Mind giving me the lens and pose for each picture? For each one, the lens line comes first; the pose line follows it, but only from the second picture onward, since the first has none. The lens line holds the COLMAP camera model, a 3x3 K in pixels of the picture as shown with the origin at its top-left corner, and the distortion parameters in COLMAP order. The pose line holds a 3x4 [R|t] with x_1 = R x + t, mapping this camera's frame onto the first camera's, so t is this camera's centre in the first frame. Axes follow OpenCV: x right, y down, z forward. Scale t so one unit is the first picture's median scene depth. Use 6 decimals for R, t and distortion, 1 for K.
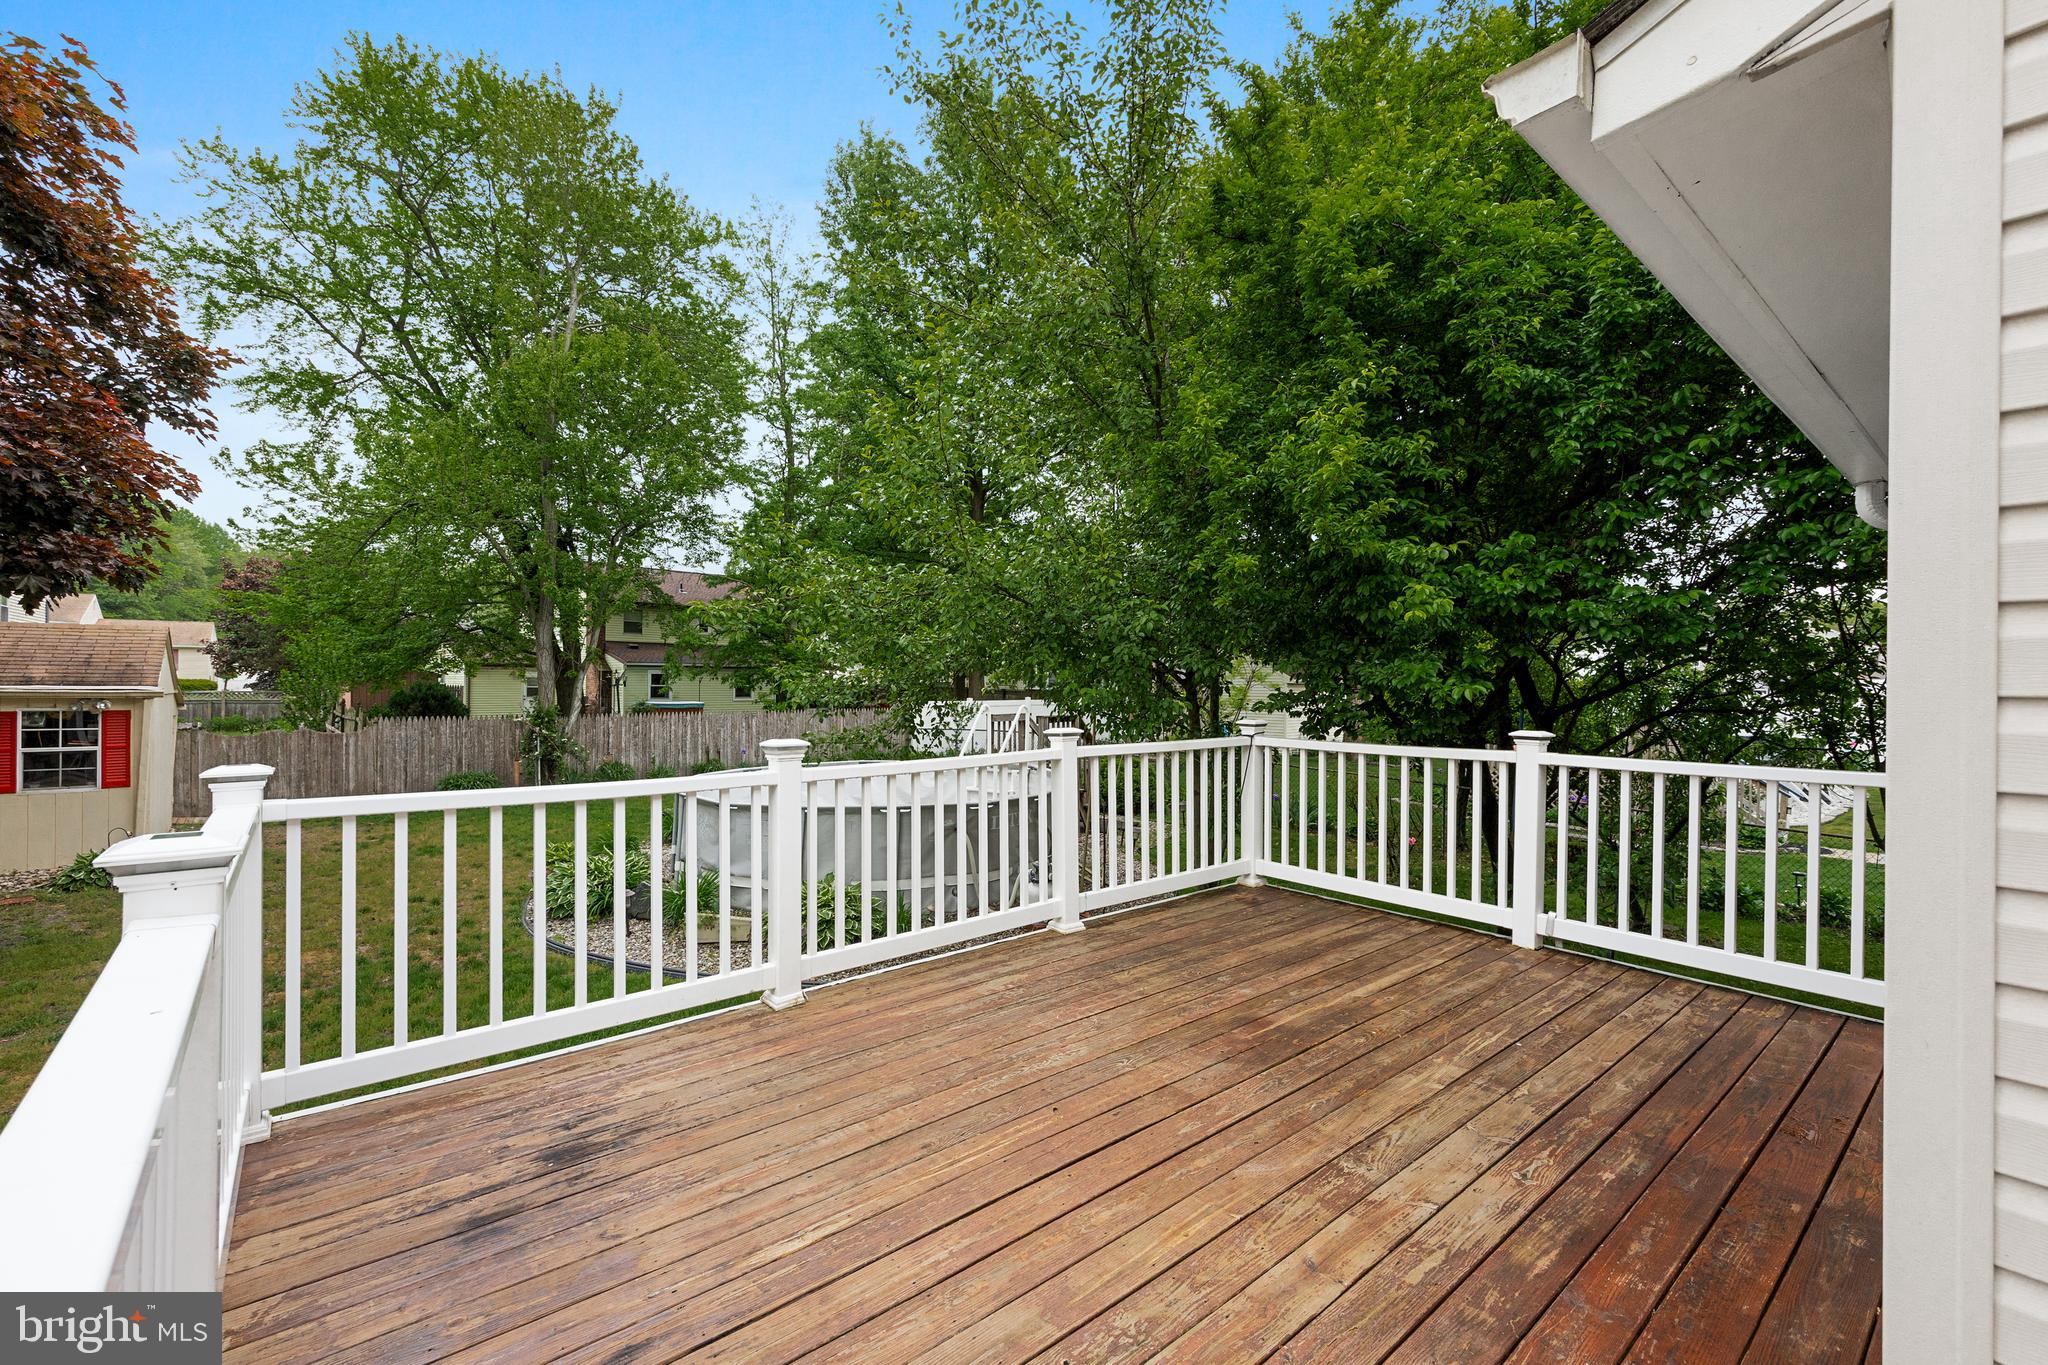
lens RADIAL K [[862.5, 0, 1024.0], [0, 862.5, 682.5], [0, 0, 1]] dist [0.000170, 0.000252]
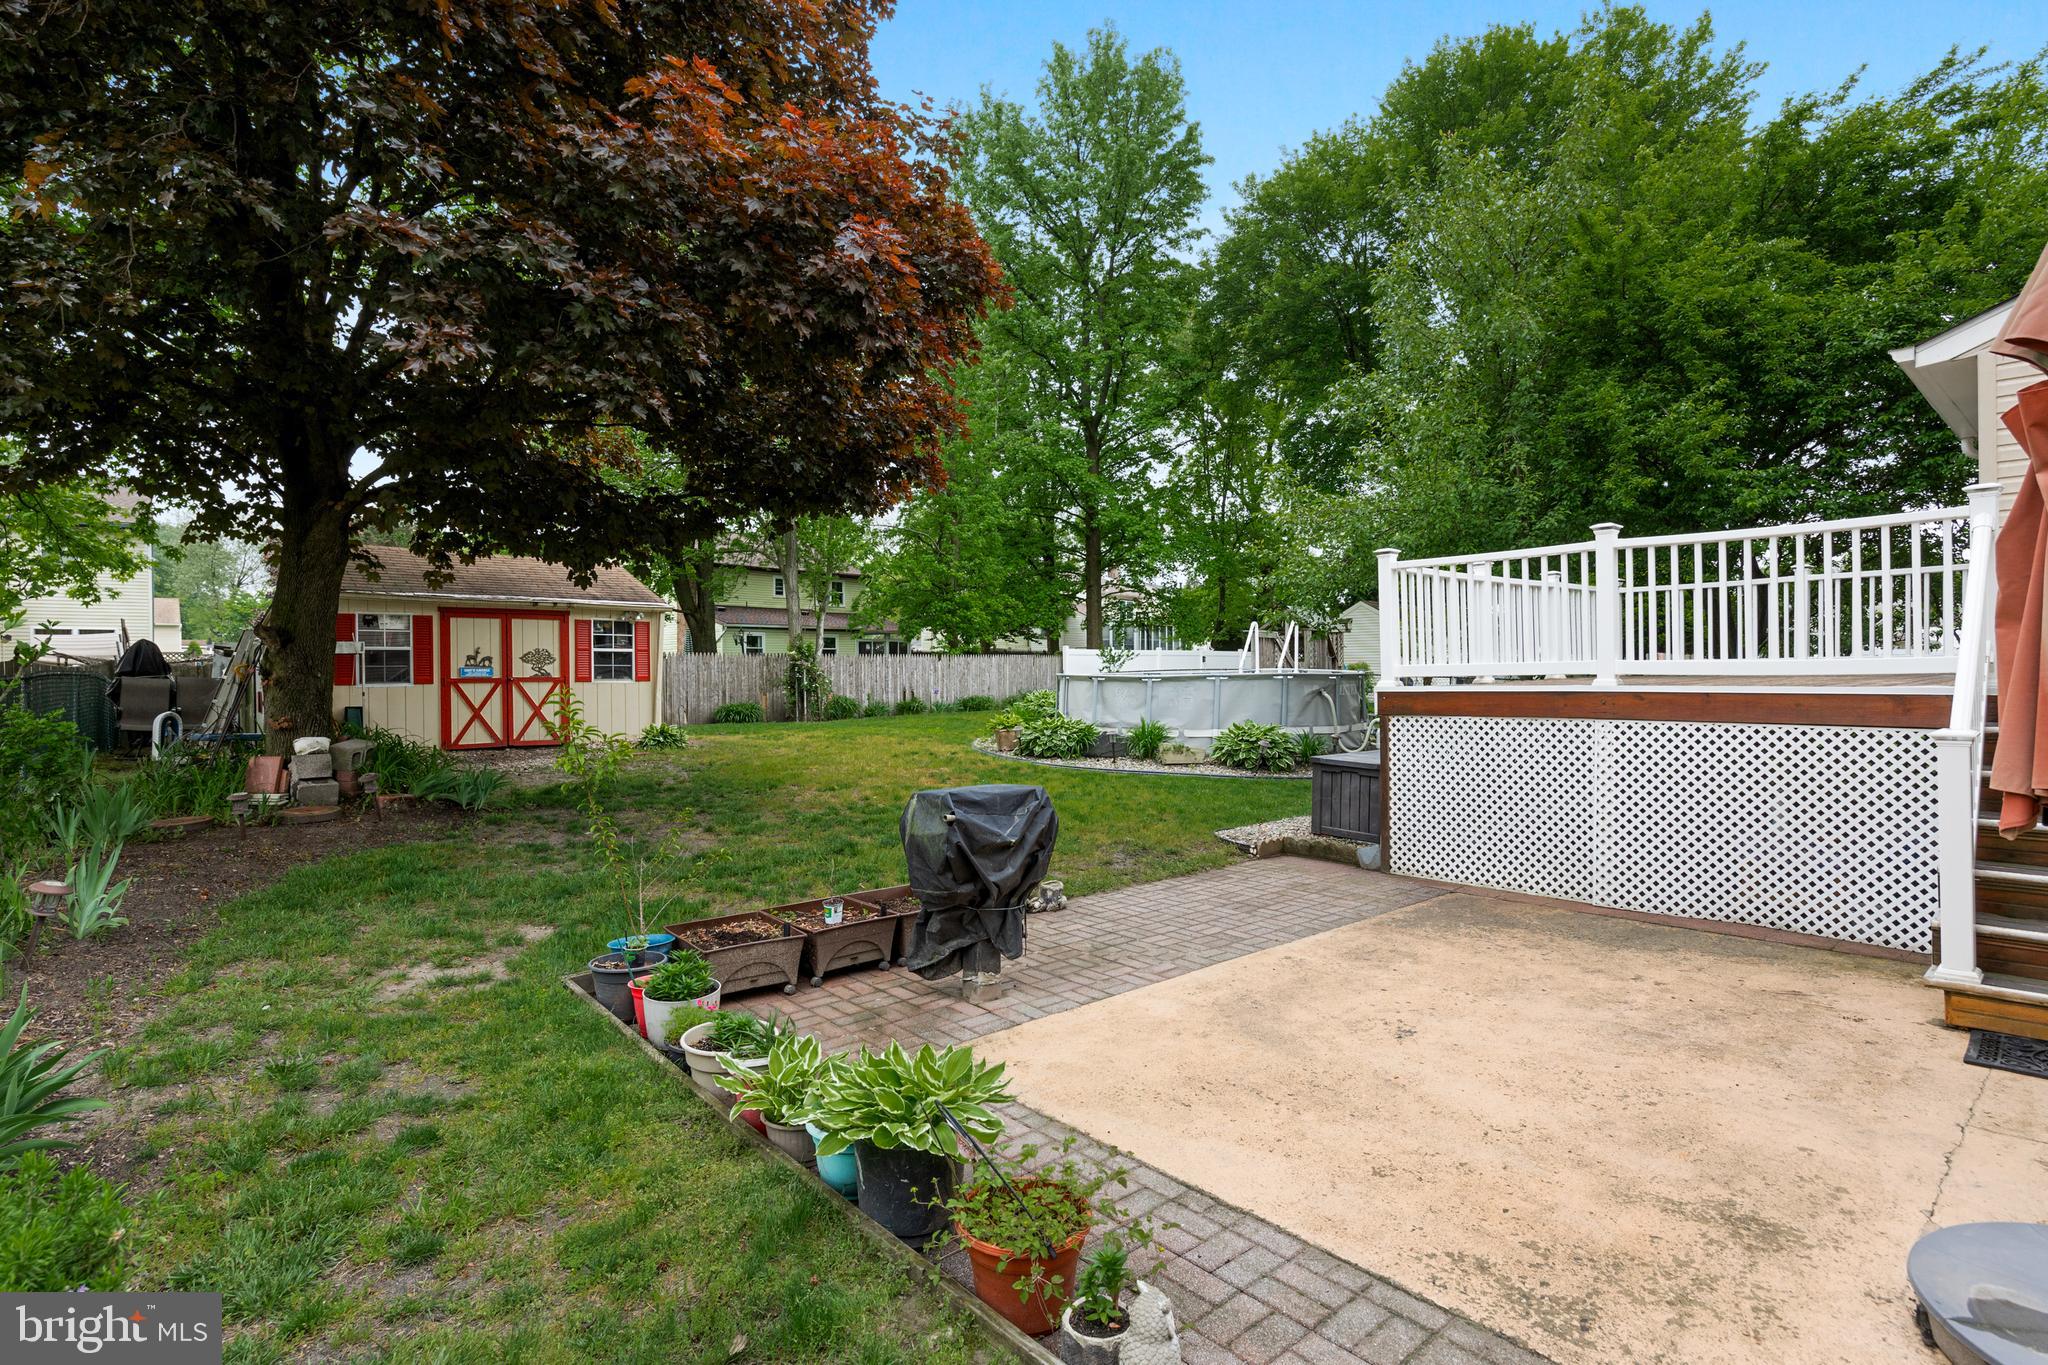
lens RADIAL K [[1003.9, 0, 1024.0], [0, 1003.9, 682.5], [0, 0, 1]] dist [0.000261, 0.000574]
pose [[0.999560, -0.013325, 0.026489, -0.531873], [0.013081, 0.999870, 0.009376, 0.119650], [-0.026611, -0.009026, 0.999605, -0.532204]]
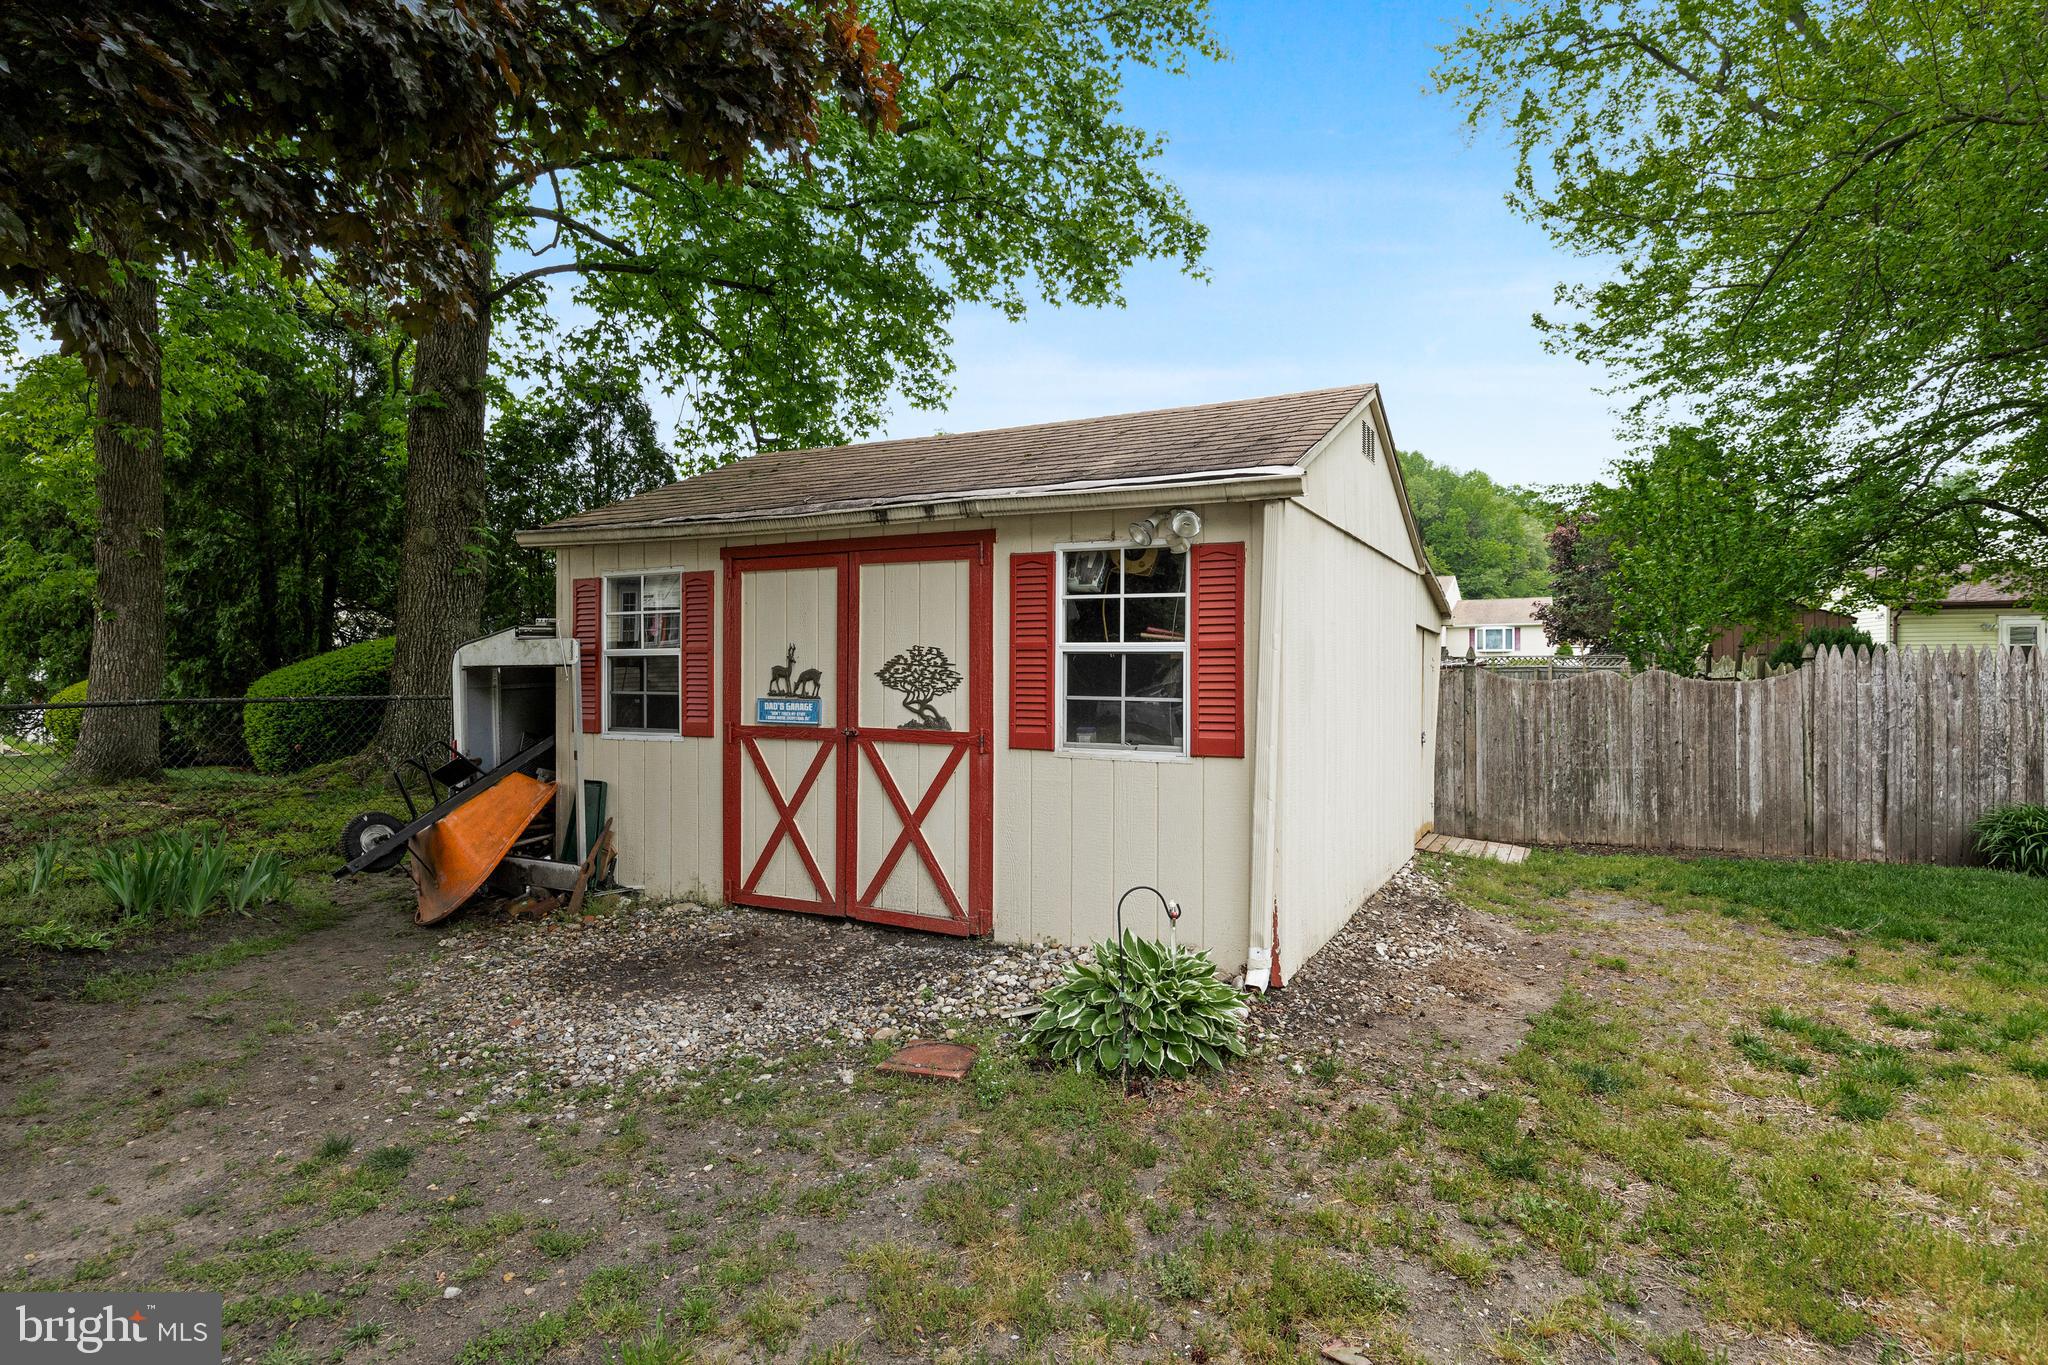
lens RADIAL K [[1091.7, 0, 1035.4], [0, 1091.7, 660.4], [0, 0, 1]] dist [-0.002458, -0.000056]
pose [[0.362306, -0.008984, -0.932016, -0.667016], [-0.002209, 0.999942, -0.010497, 0.087946], [0.932057, 0.005862, 0.362265, 0.778651]]
